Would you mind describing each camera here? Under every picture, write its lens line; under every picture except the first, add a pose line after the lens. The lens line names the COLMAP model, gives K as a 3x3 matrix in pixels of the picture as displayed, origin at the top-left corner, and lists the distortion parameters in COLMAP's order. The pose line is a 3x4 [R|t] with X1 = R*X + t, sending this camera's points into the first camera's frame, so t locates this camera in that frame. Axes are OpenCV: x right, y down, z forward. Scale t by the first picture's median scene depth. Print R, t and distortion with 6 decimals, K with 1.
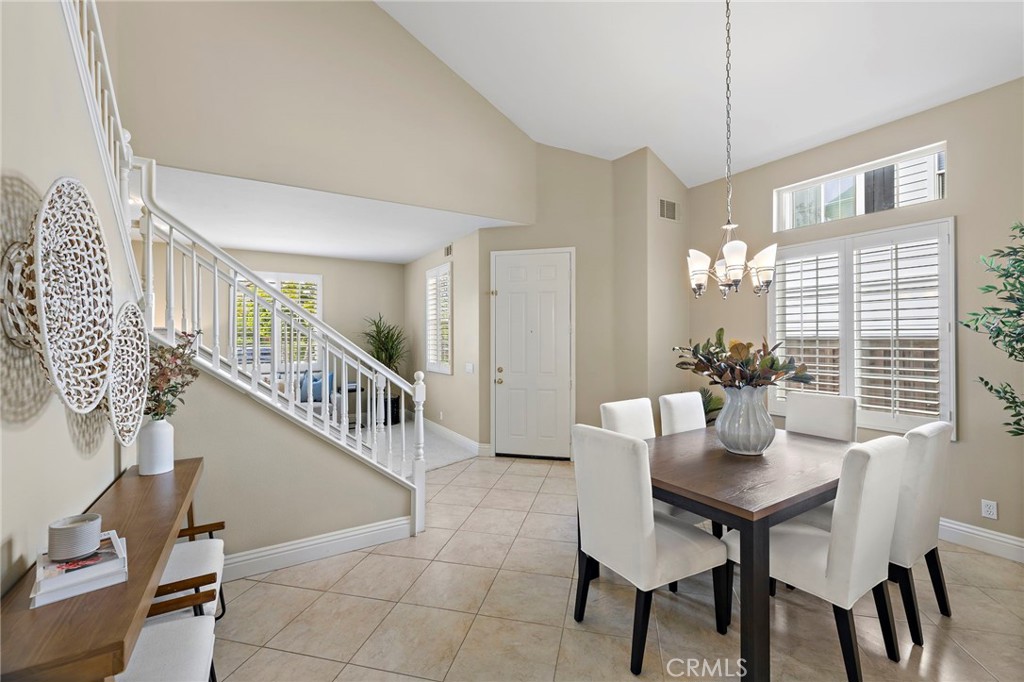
lens RADIAL K [[436.6, 0, 510.8], [0, 436.6, 333.4], [0, 0, 1]] dist [0.003385, 0.000170]
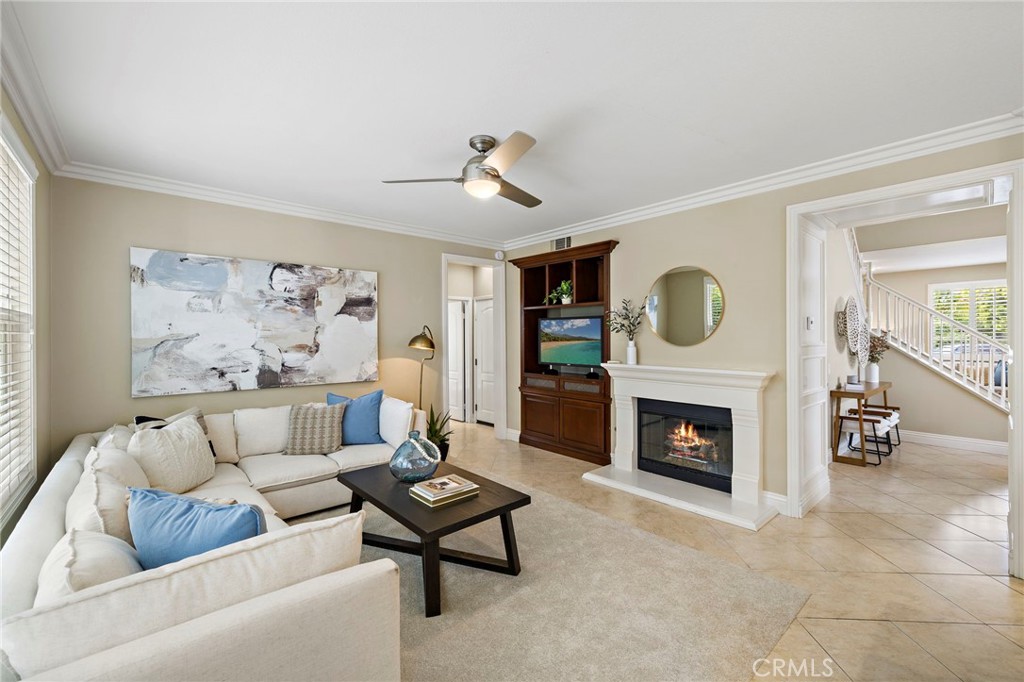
lens RADIAL K [[436.6, 0, 525.9], [0, 436.6, 335.3], [0, 0, 1]] dist [0.003385, 0.000170]
pose [[0.213380, 0.006261, -0.976949, 1.315215], [0.005878, 0.999953, 0.007692, -0.010218], [0.976952, -0.007384, 0.213333, -1.594688]]
